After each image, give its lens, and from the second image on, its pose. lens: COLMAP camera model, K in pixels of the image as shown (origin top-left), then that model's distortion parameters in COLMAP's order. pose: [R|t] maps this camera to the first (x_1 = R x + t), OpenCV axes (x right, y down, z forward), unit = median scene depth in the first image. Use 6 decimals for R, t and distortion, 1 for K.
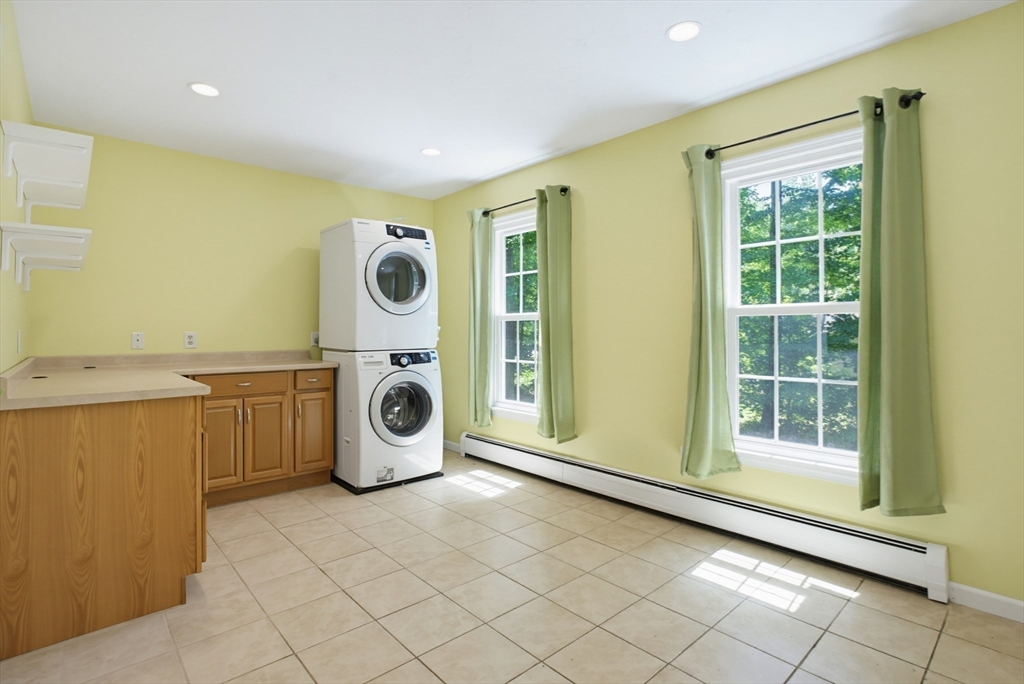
lens RADIAL K [[491.7, 0, 511.3], [0, 491.7, 346.0], [0, 0, 1]] dist [-0.025006, 0.008093]
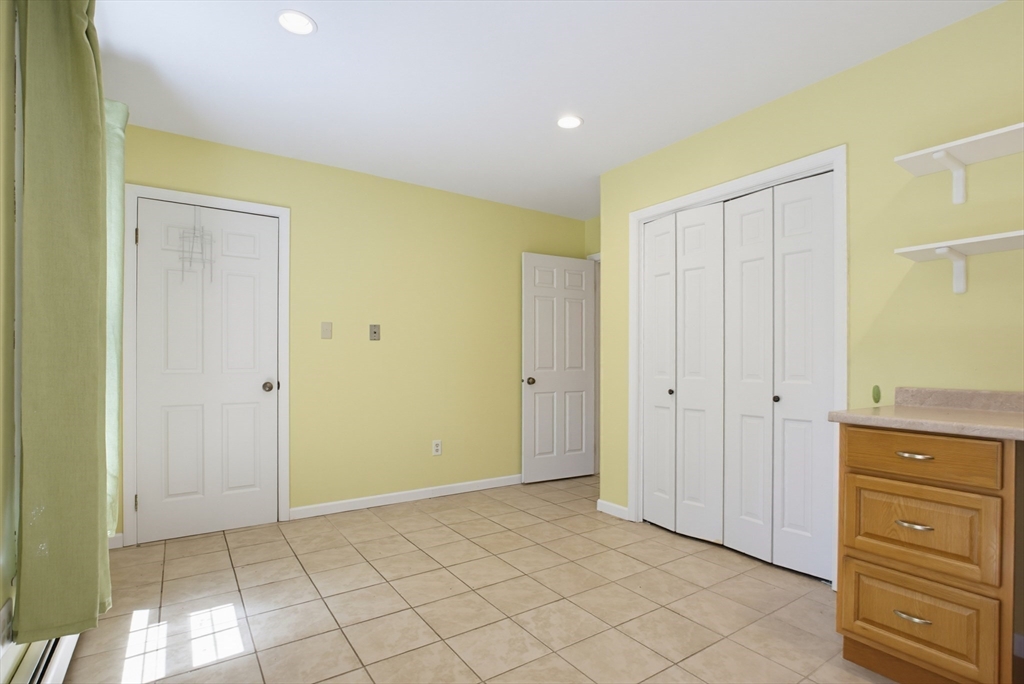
lens RADIAL K [[491.7, 0, 512.6], [0, 491.7, 346.9], [0, 0, 1]] dist [-0.025006, 0.008093]
pose [[-0.990220, 0.002440, 0.139491, -0.195180], [0.003059, 0.999986, 0.004218, -0.035894], [-0.139479, 0.004604, -0.990214, 1.881882]]
